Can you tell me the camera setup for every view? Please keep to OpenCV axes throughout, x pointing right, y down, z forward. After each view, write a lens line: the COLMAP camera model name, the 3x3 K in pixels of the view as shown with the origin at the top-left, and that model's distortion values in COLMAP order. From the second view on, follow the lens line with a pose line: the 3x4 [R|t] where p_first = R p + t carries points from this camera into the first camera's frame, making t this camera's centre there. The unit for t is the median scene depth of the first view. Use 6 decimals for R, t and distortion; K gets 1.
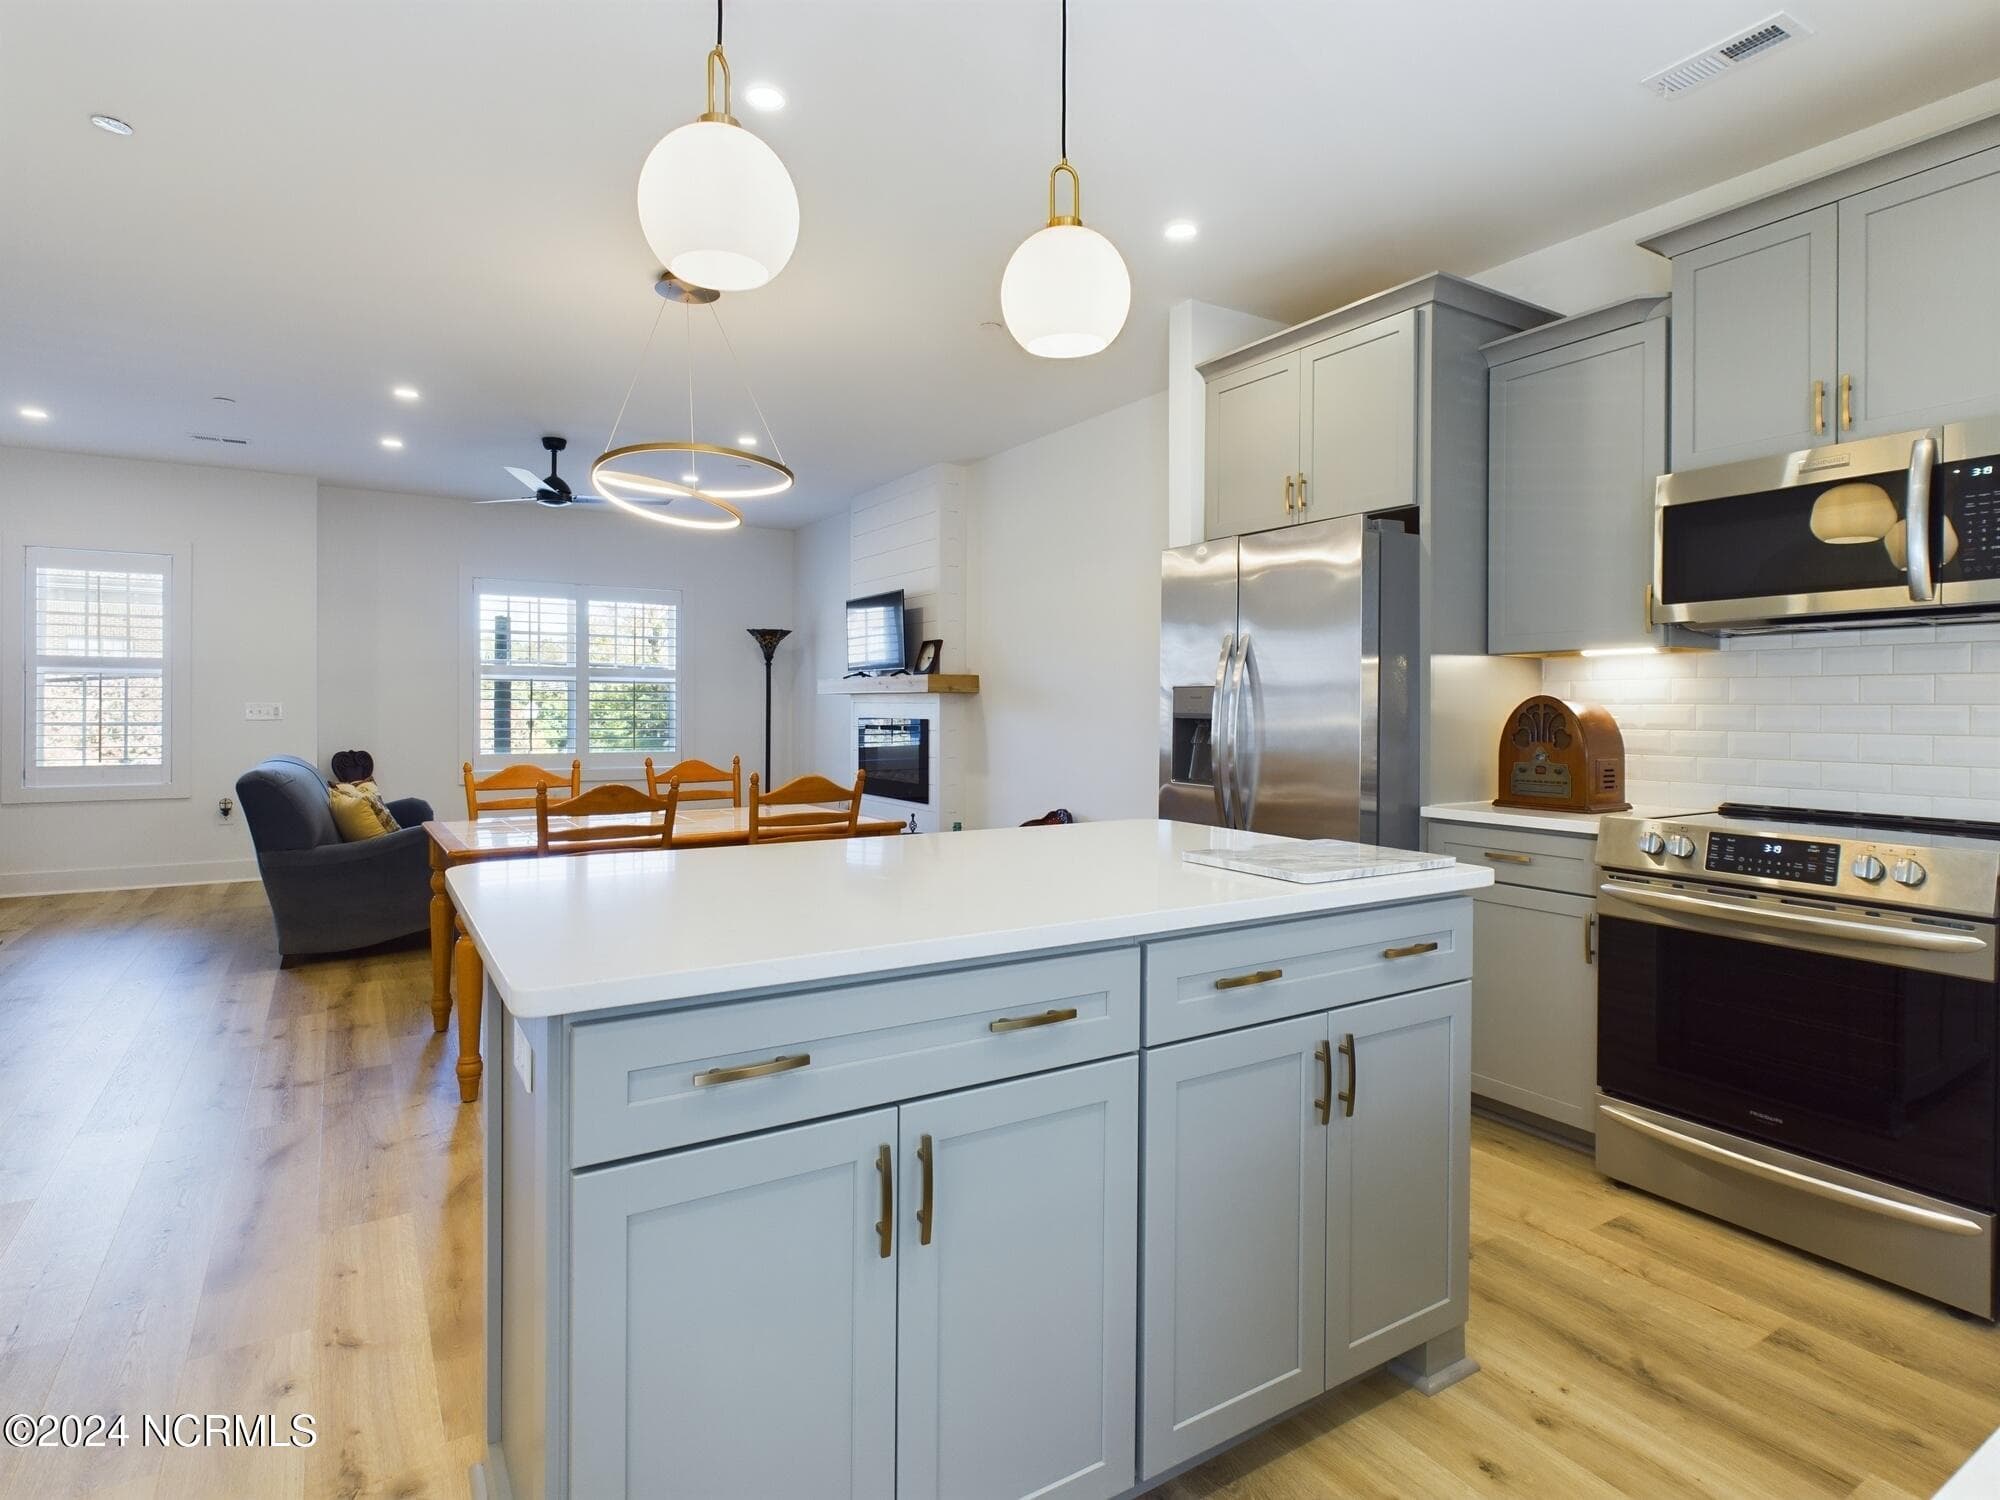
lens RADIAL K [[1044.4, 0, 1011.5], [0, 1044.4, 732.3], [0, 0, 1]] dist [0.002424, -0.001266]
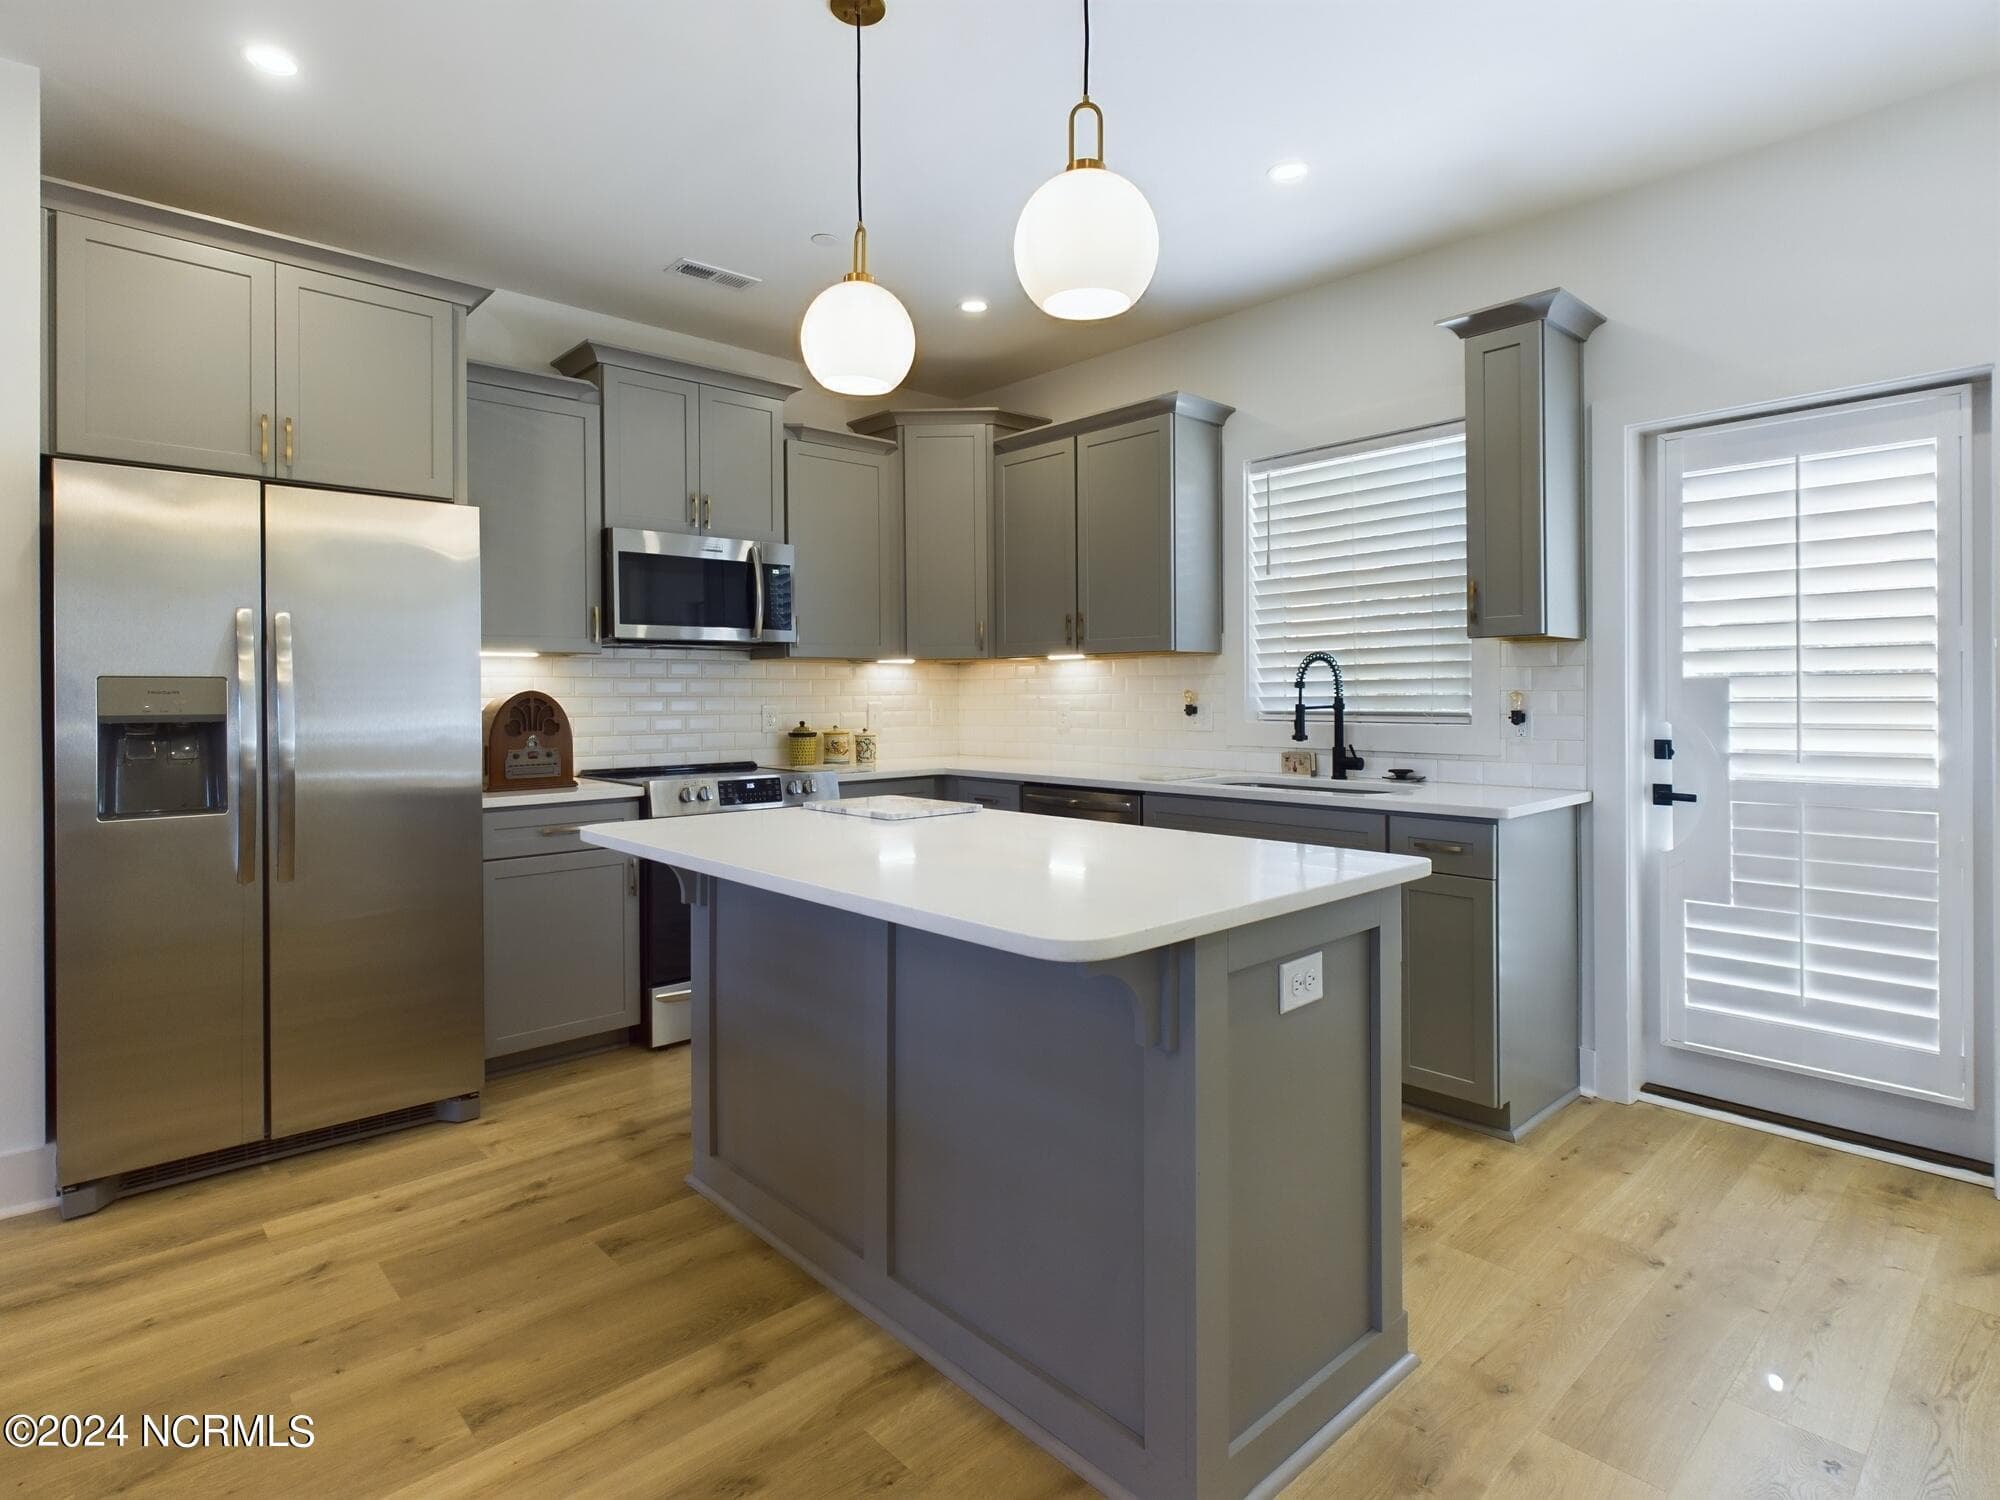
lens RADIAL K [[1044.4, 0, 1005.8], [0, 1044.4, 702.1], [0, 0, 1]] dist [0.002424, -0.001266]
pose [[-0.180555, -0.011135, 0.983502, -0.974589], [0.029431, 0.999427, 0.016718, -0.035885], [-0.983124, 0.031964, -0.180124, 0.914094]]
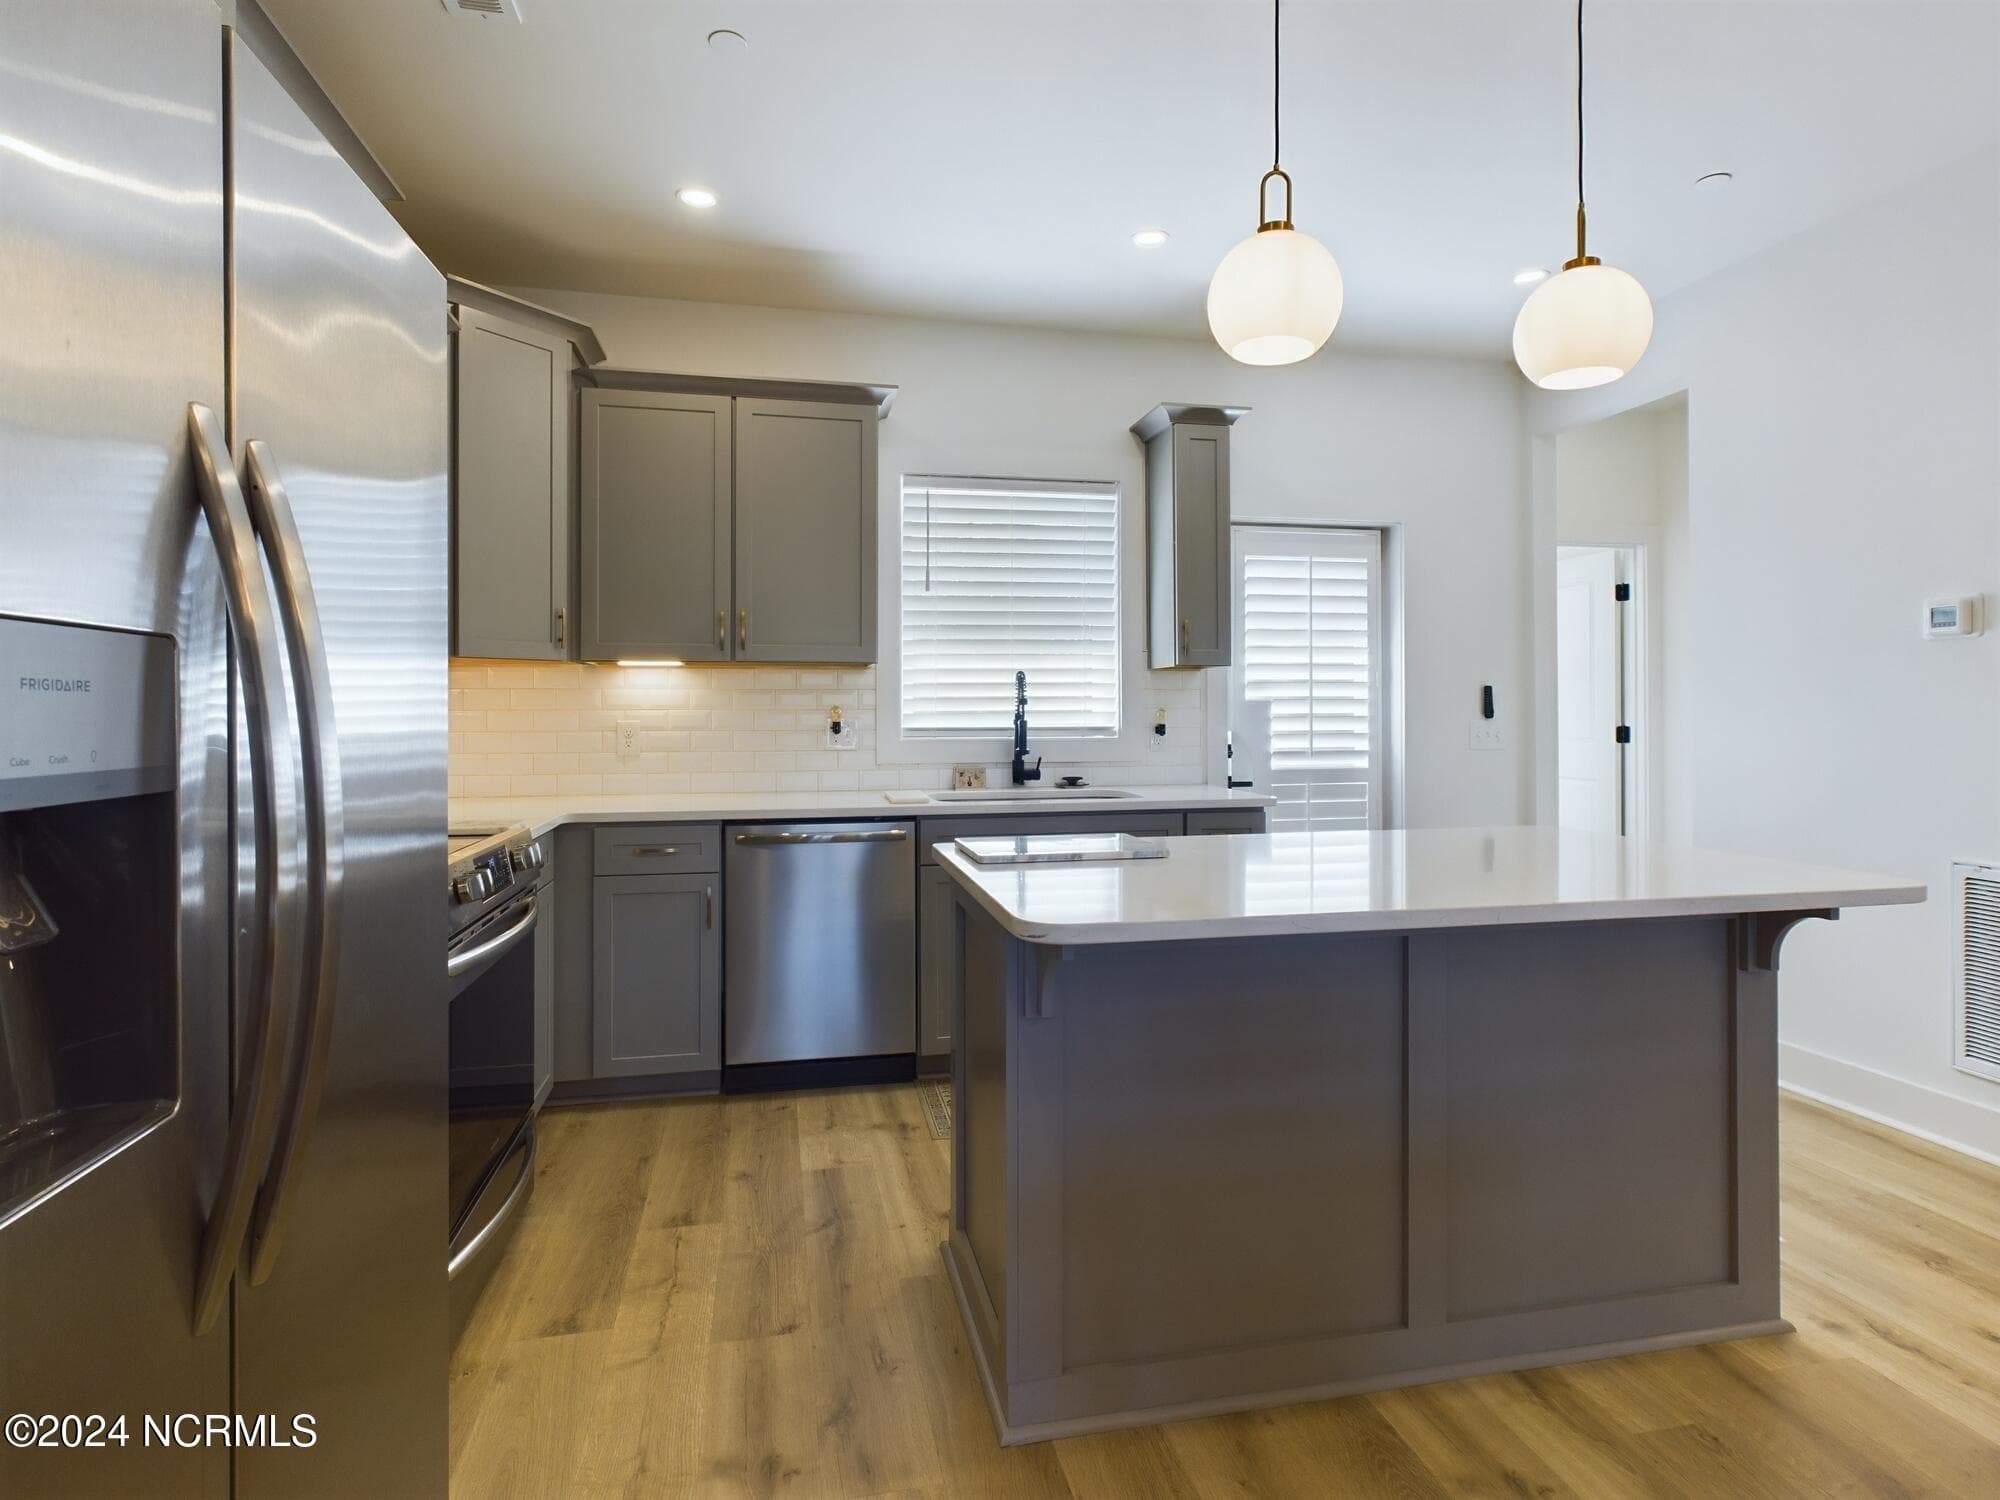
lens RADIAL K [[1044.4, 0, 1000.2], [0, 1044.4, 706.6], [0, 0, 1]] dist [0.002424, -0.001266]
pose [[-0.934858, -0.002264, 0.355014, -0.050494], [0.006239, 0.999720, 0.022805, -0.053170], [-0.354967, 0.023535, -0.934583, 1.768198]]
